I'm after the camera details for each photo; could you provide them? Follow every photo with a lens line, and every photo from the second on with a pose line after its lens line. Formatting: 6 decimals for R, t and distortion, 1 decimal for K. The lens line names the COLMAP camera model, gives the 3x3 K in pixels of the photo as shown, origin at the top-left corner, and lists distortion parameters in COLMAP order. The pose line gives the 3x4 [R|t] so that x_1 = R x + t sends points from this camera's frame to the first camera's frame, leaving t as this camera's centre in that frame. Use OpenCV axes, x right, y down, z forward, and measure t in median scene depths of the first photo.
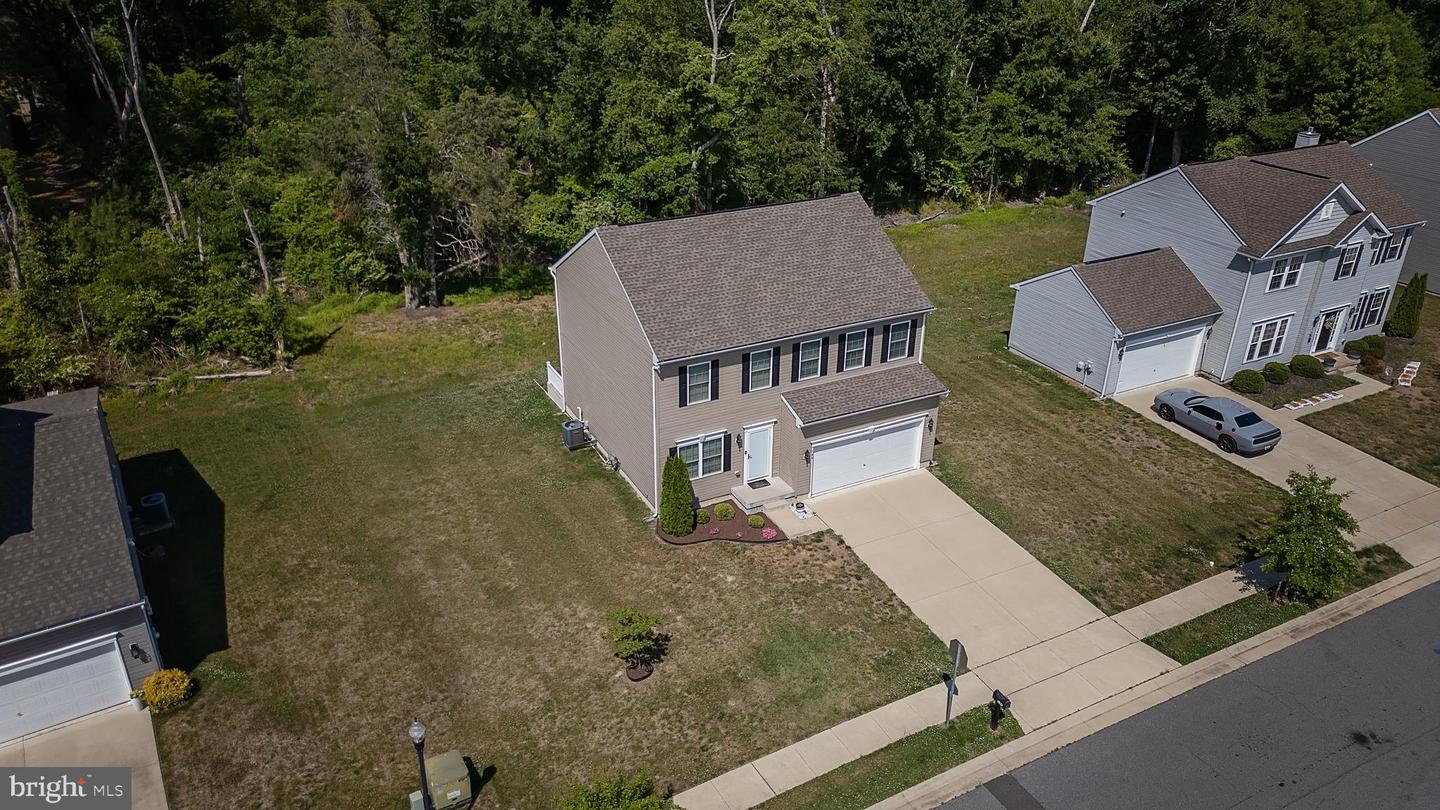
lens RADIAL K [[1015.2, 0, 716.7], [0, 1015.2, 394.3], [0, 0, 1]] dist [0.058799, -0.066728]
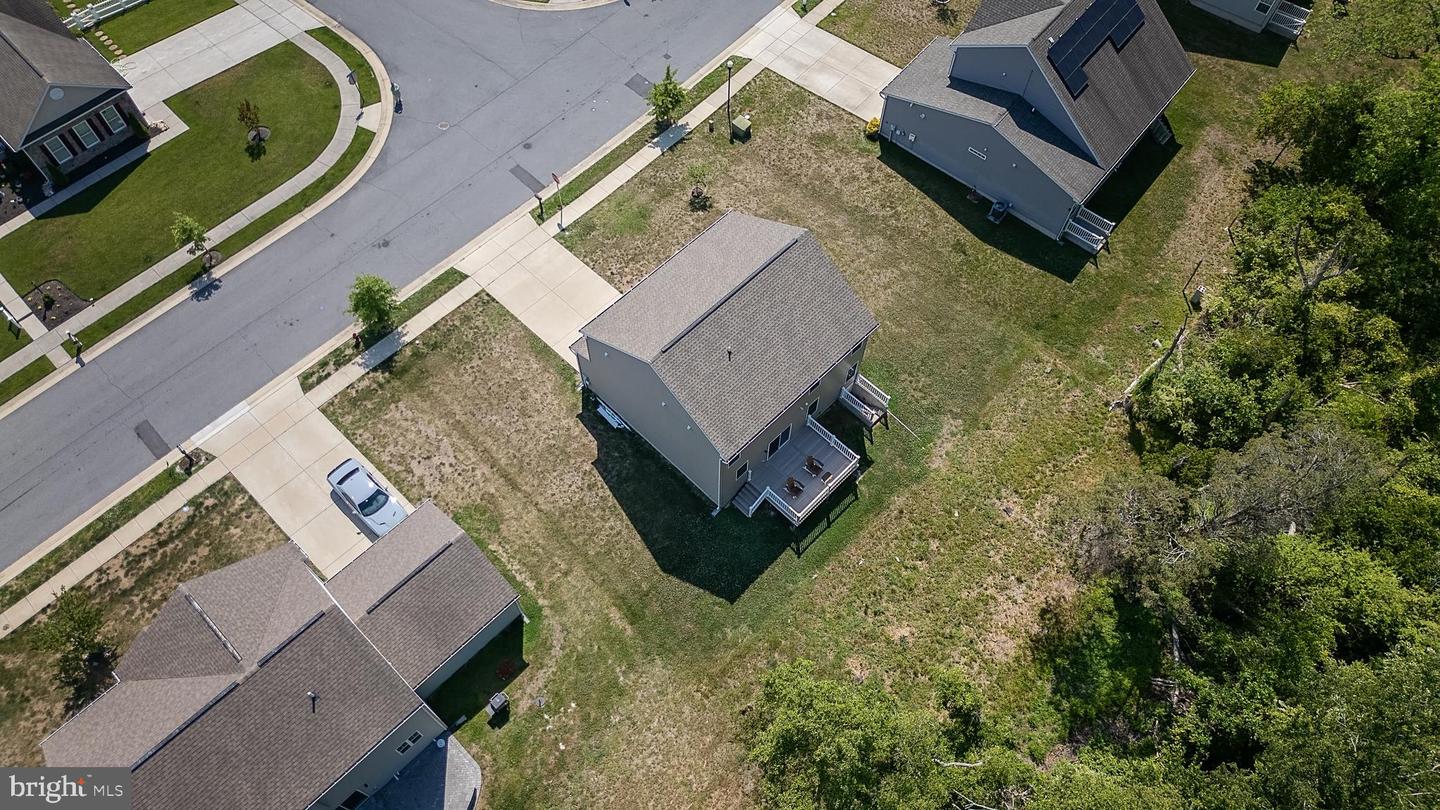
lens RADIAL K [[1015.2, 0, 716.7], [0, 1015.2, 394.3], [0, 0, 1]] dist [0.058799, -0.066728]
pose [[-0.950153, 0.261576, -0.169667, 0.306593], [-0.153036, 0.082846, 0.984742, -1.538174], [0.271641, 0.961621, -0.038686, 1.239762]]
